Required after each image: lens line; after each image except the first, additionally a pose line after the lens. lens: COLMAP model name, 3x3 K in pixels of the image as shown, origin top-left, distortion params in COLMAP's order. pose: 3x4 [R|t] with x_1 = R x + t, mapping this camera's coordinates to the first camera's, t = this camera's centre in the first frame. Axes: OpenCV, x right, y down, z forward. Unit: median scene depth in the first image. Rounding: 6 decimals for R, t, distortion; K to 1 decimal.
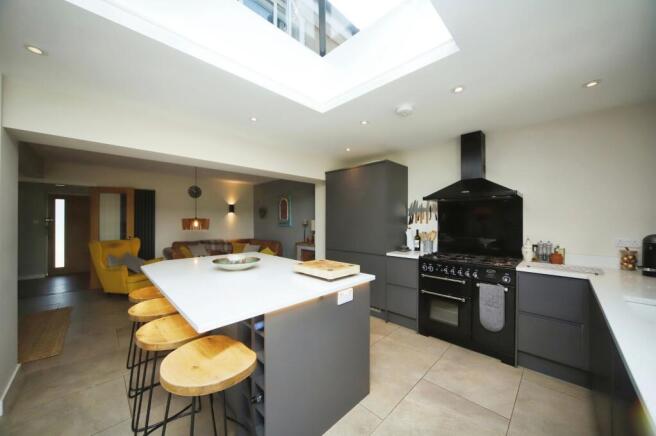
lens RADIAL K [[242.3, 0, 327.0], [0, 242.3, 220.1], [0, 0, 1]] dist [-0.000653, -0.000040]
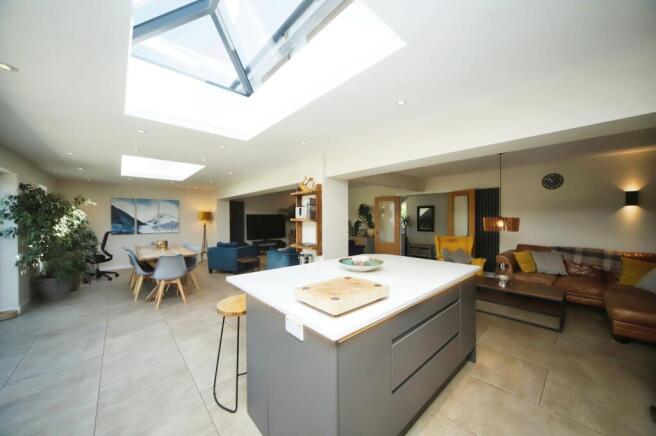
lens RADIAL K [[242.3, 0, 328.0], [0, 242.3, 218.8], [0, 0, 1]] dist [-0.000653, -0.000040]
pose [[-0.068454, 0.000748, -0.997654, 0.312137], [0.007019, 0.999975, 0.000268, -0.006340], [0.997630, -0.006985, -0.068457, 0.446701]]
